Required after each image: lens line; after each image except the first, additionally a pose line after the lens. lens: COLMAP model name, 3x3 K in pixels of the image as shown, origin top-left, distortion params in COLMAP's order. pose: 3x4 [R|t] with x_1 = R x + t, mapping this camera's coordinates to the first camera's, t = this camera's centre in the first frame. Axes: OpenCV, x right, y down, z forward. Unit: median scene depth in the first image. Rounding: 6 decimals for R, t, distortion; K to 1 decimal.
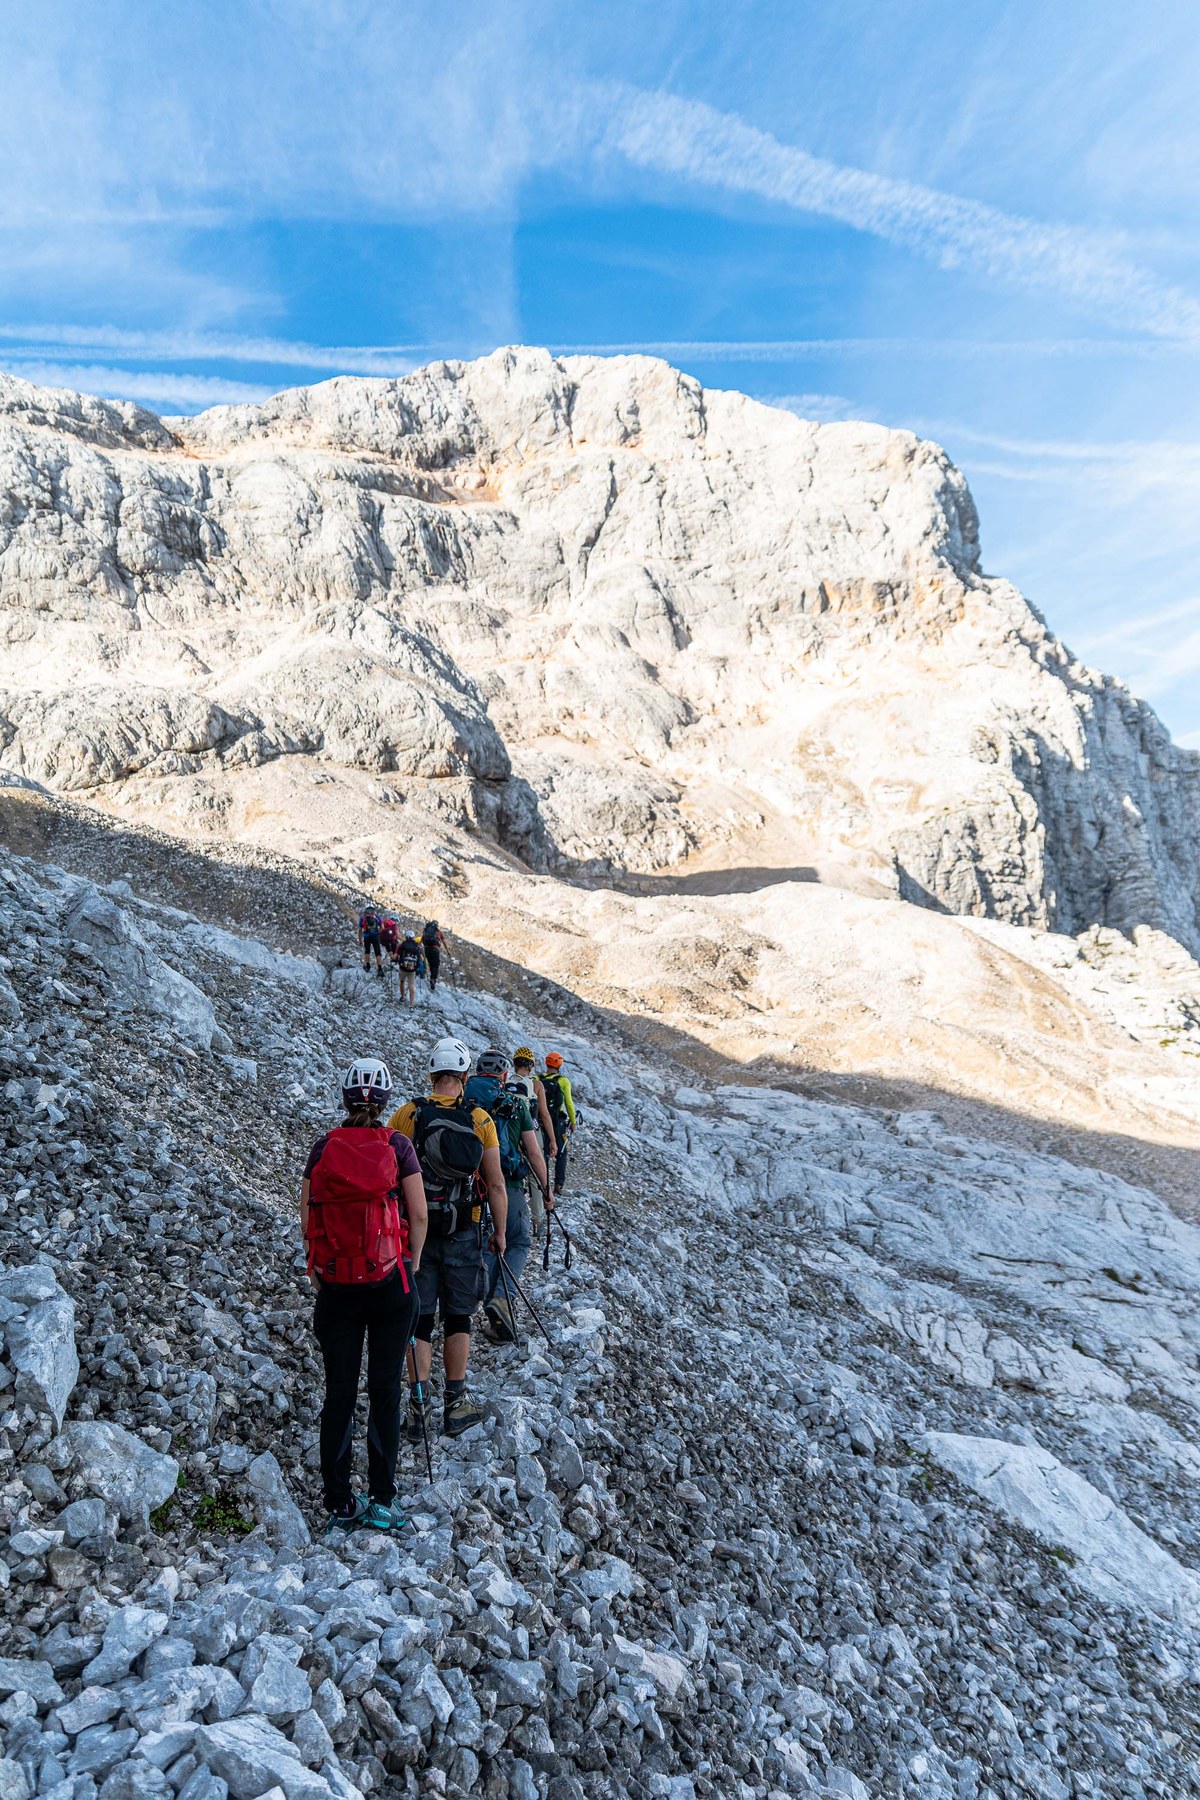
lens RADIAL K [[1239.7, 0, 593.8], [0, 1239.7, 876.5], [0, 0, 1]] dist [0.021412, -0.006292]
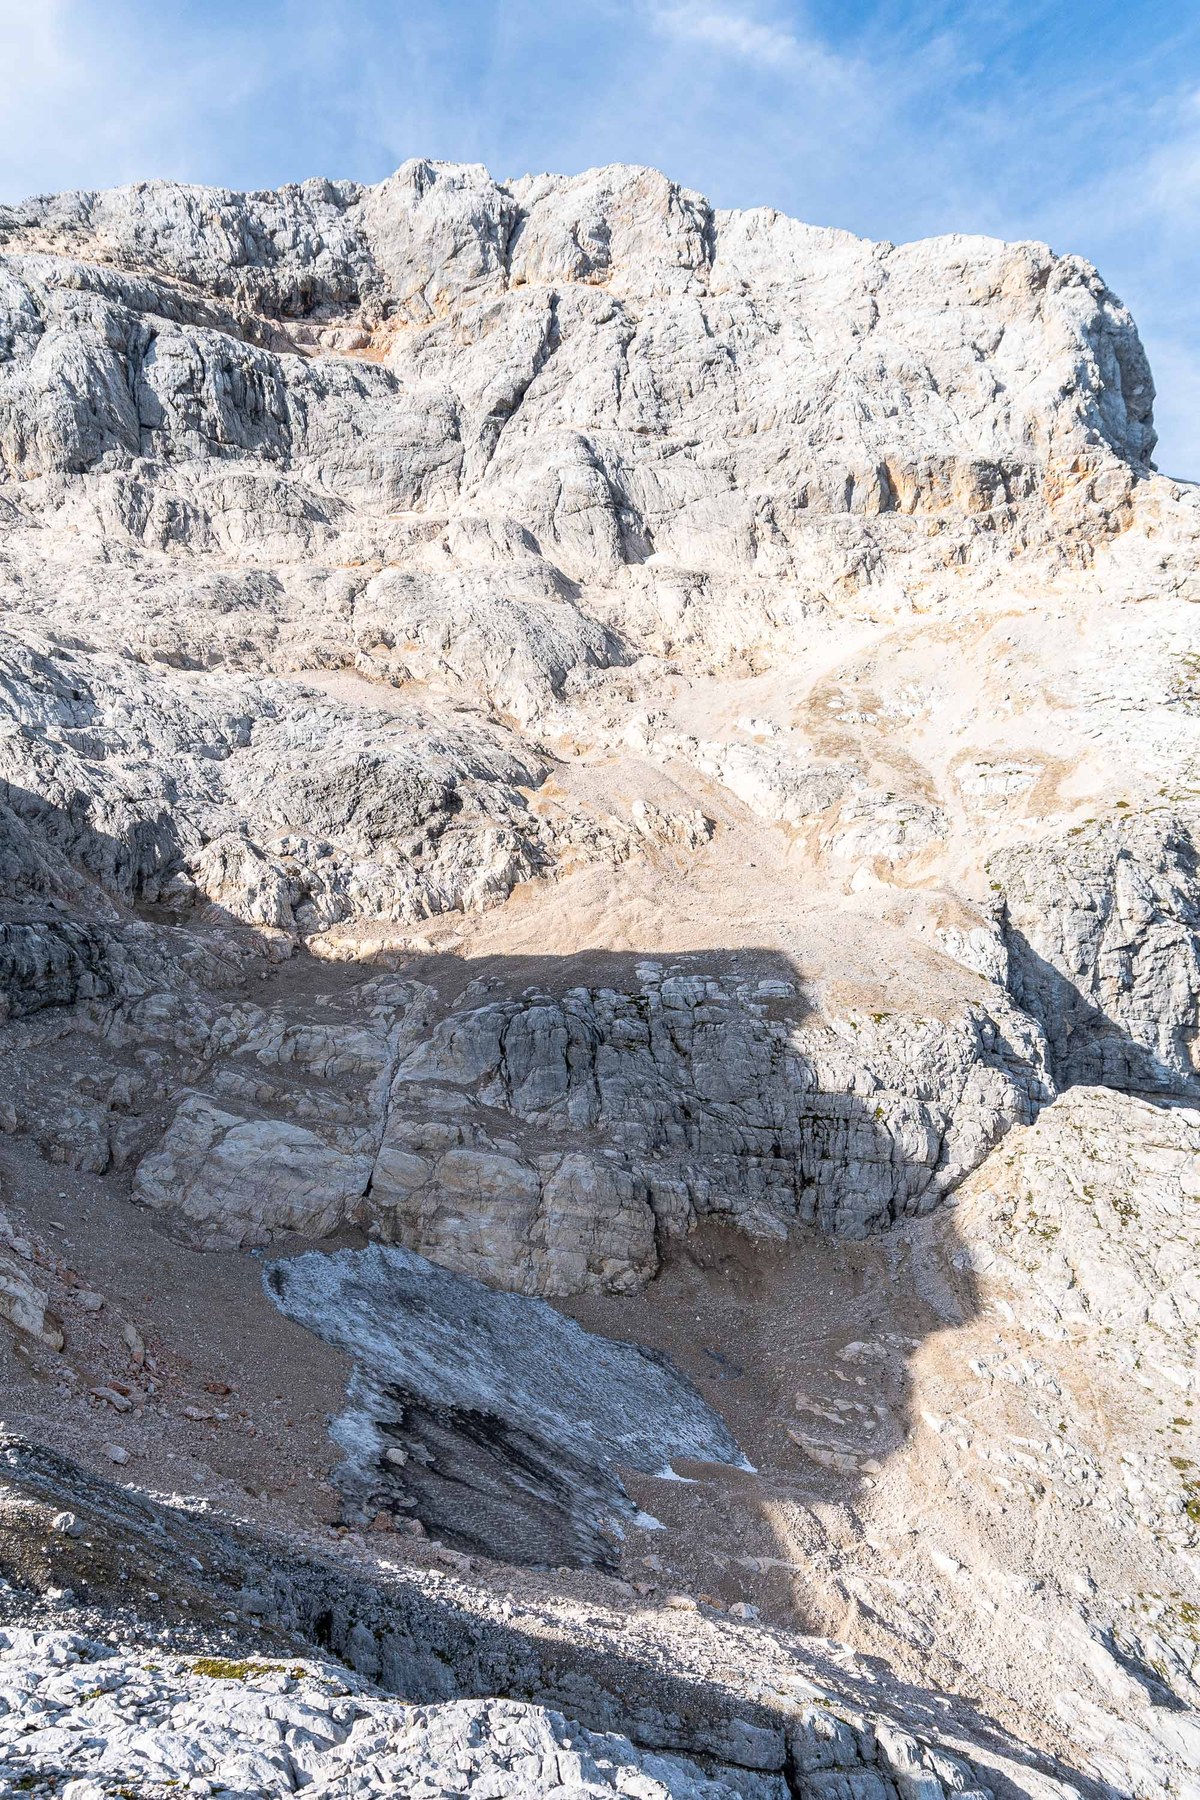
lens RADIAL K [[1468.3, 0, 566.6], [0, 1468.3, 904.0], [0, 0, 1]] dist [0.009466, 0.010756]
pose [[0.998164, 0.032347, -0.051203, 0.076921], [-0.034853, 0.998199, -0.048828, 0.007817], [0.049531, 0.050523, 0.997494, 0.314011]]
